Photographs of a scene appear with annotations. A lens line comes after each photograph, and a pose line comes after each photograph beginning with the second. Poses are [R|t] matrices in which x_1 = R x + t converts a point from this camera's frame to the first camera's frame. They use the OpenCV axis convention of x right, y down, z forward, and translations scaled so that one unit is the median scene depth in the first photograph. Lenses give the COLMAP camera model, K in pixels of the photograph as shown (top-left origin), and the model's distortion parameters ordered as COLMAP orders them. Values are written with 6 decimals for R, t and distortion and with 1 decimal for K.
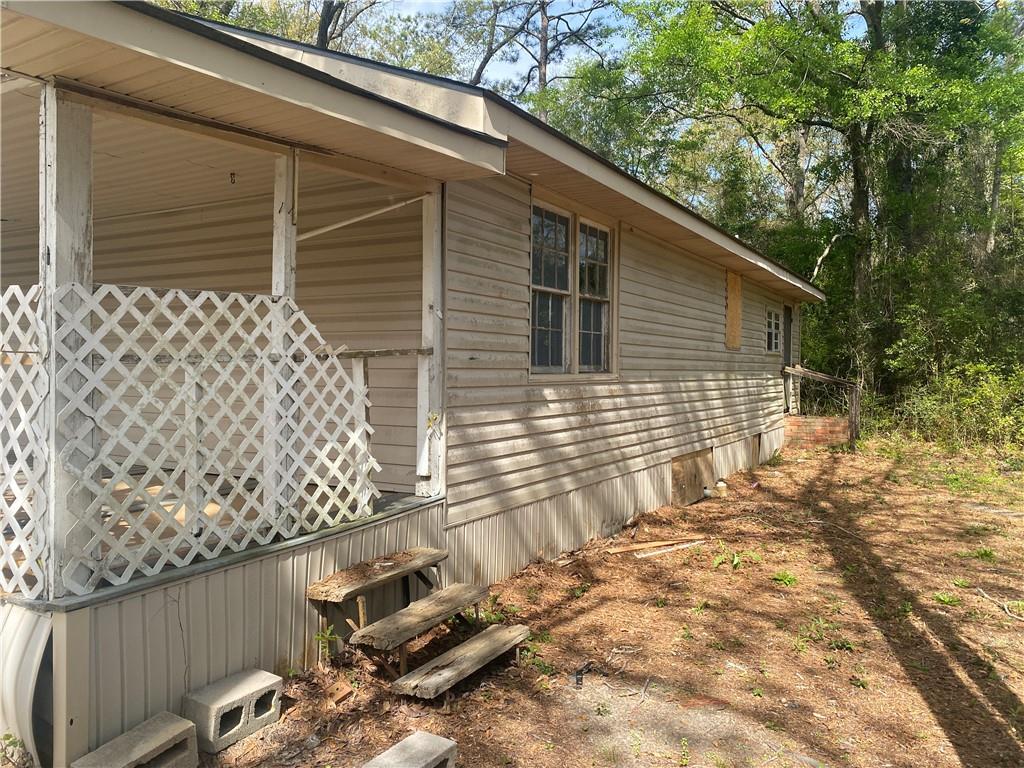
lens RADIAL K [[784.2, 0, 507.4], [0, 784.2, 375.7], [0, 0, 1]] dist [0.036393, -0.037665]
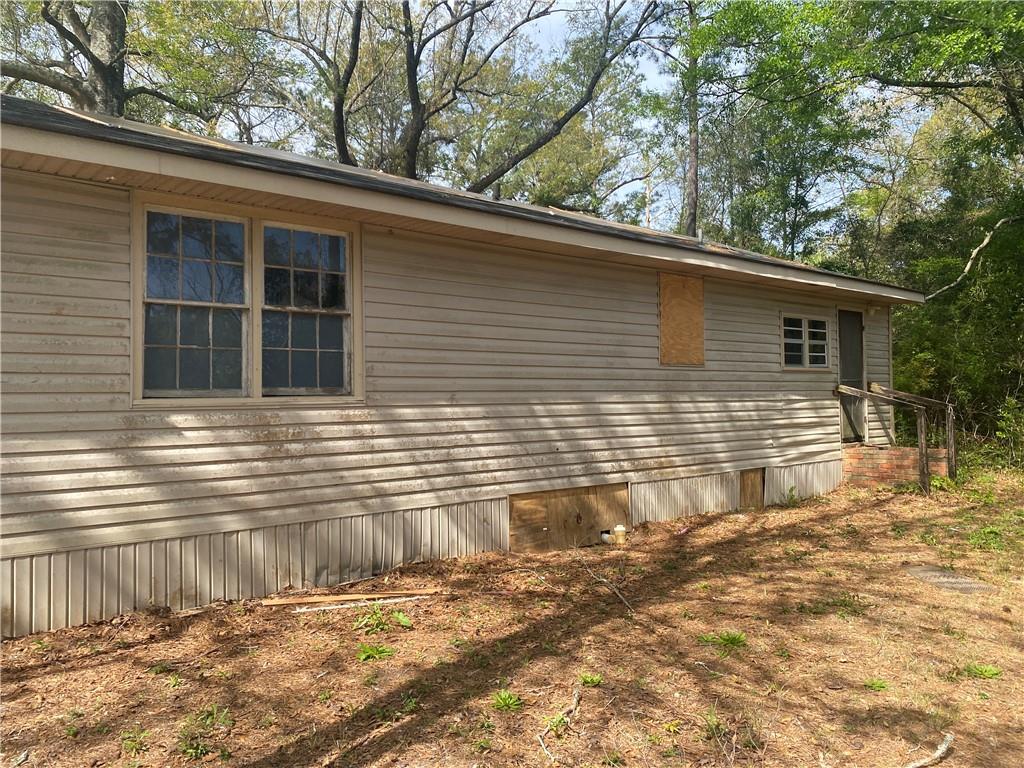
lens RADIAL K [[784.2, 0, 513.3], [0, 784.2, 389.4], [0, 0, 1]] dist [0.036393, -0.037665]
pose [[0.941641, -0.024625, -0.335716, 0.666834], [0.017119, 0.999533, -0.025300, 0.016094], [0.336183, 0.018076, 0.941623, 0.267212]]
